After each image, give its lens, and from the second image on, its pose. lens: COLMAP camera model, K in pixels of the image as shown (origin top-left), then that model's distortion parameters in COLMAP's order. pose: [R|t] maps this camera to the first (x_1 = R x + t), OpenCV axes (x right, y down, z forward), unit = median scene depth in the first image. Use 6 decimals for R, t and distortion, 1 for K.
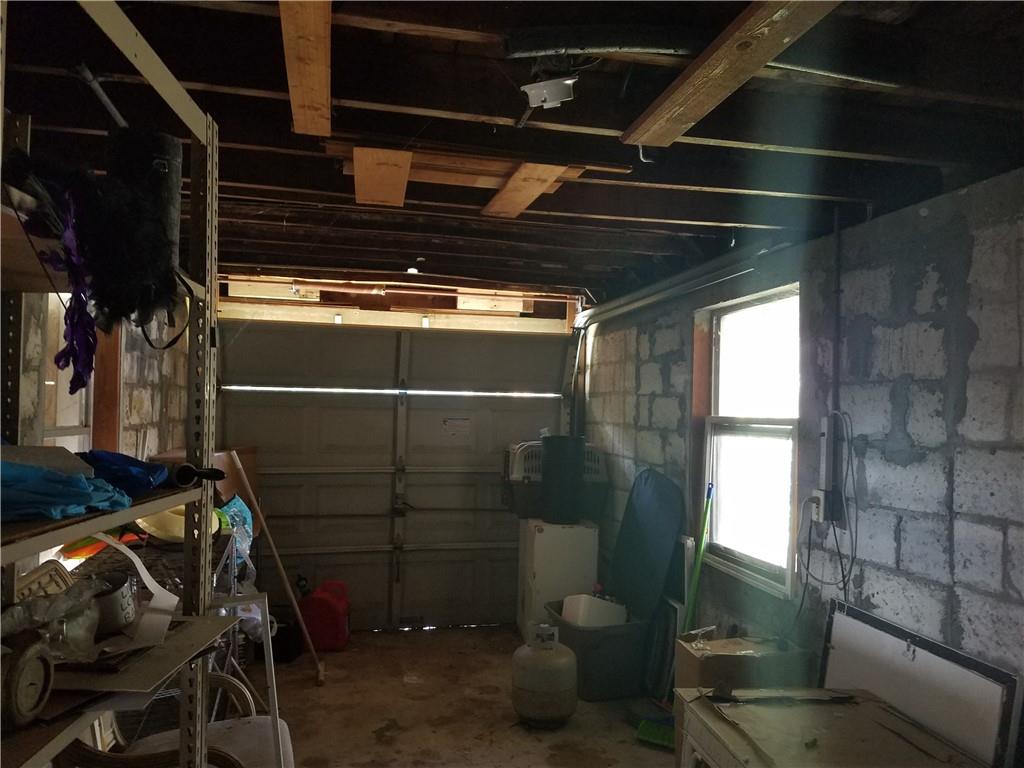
lens RADIAL K [[797.5, 0, 512.0], [0, 797.5, 384.0], [0, 0, 1]] dist [-0.008068, -0.084448]
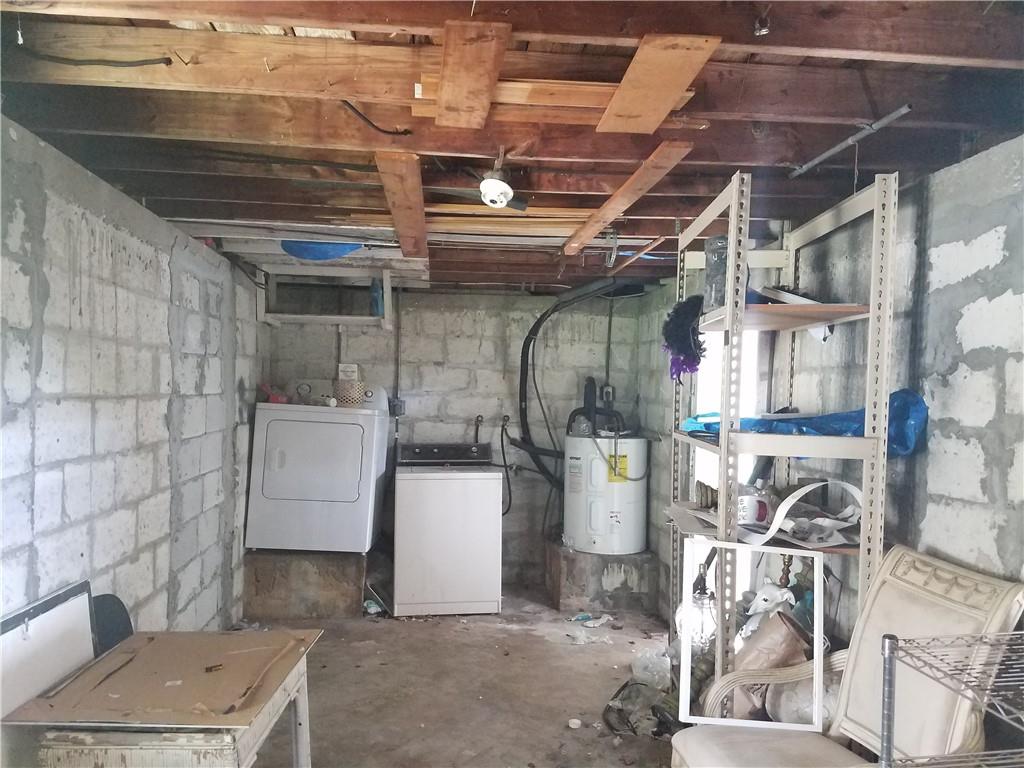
lens RADIAL K [[797.5, 0, 512.0], [0, 797.5, 384.0], [0, 0, 1]] dist [-0.008068, -0.084448]
pose [[-0.993715, -0.040705, 0.104280, -0.131990], [-0.045136, 0.998160, -0.040489, 0.071363], [-0.102440, -0.044941, -0.993723, 1.906142]]
